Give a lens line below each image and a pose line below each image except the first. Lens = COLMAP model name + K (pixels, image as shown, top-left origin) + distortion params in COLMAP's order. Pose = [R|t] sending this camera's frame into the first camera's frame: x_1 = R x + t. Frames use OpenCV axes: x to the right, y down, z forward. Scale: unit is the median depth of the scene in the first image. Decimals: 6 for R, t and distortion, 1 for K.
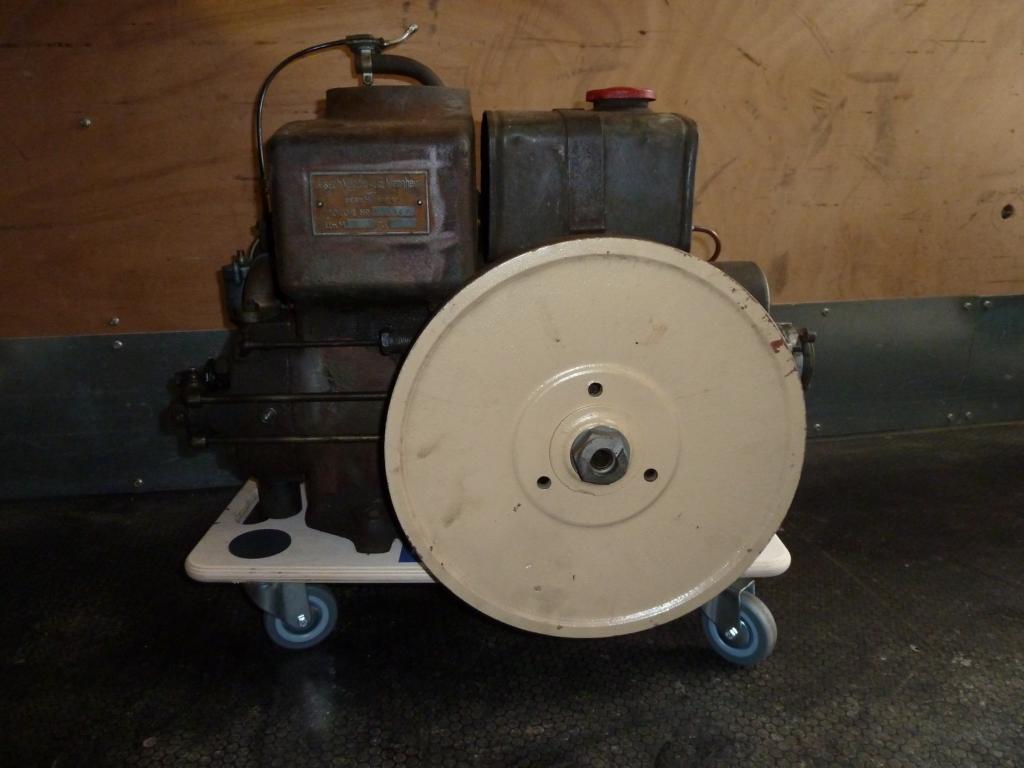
lens RADIAL K [[759.1, 0, 507.8], [0, 759.1, 385.1], [0, 0, 1]] dist [-0.038927, 0.009579]
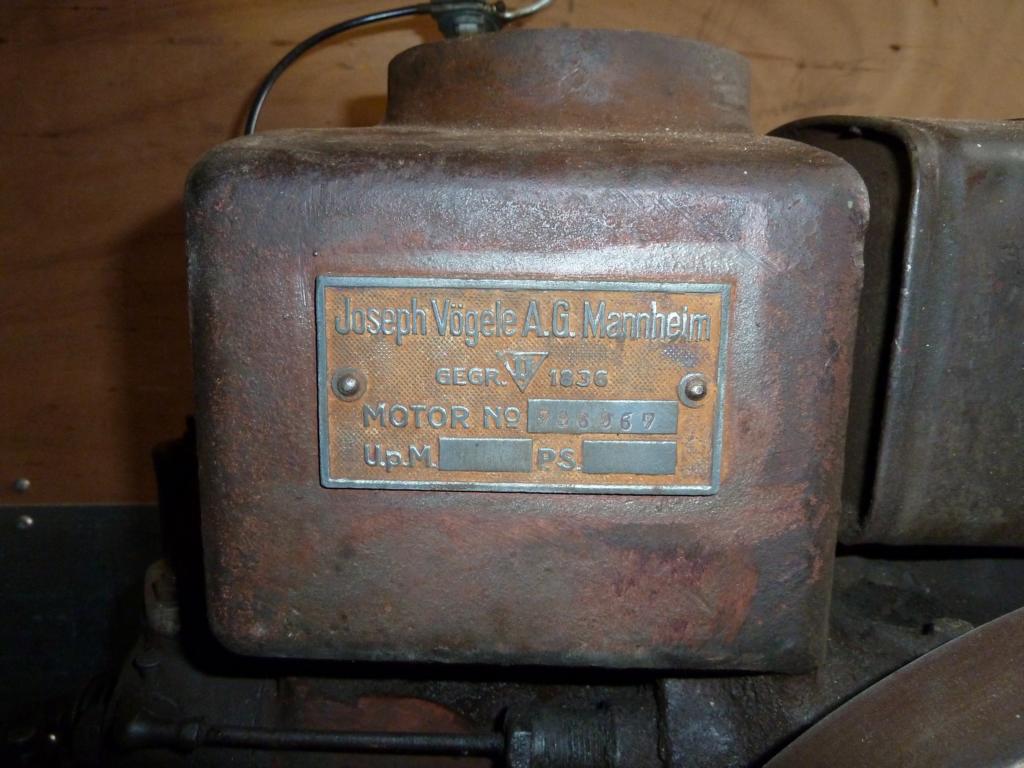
lens RADIAL K [[759.1, 0, 504.0], [0, 759.1, 384.1], [0, 0, 1]] dist [-0.038927, 0.009579]
pose [[0.997646, 0.035031, -0.058956, -0.104973], [-0.040790, 0.994200, -0.099512, -0.129613], [0.055128, 0.101683, 0.993288, 0.435043]]
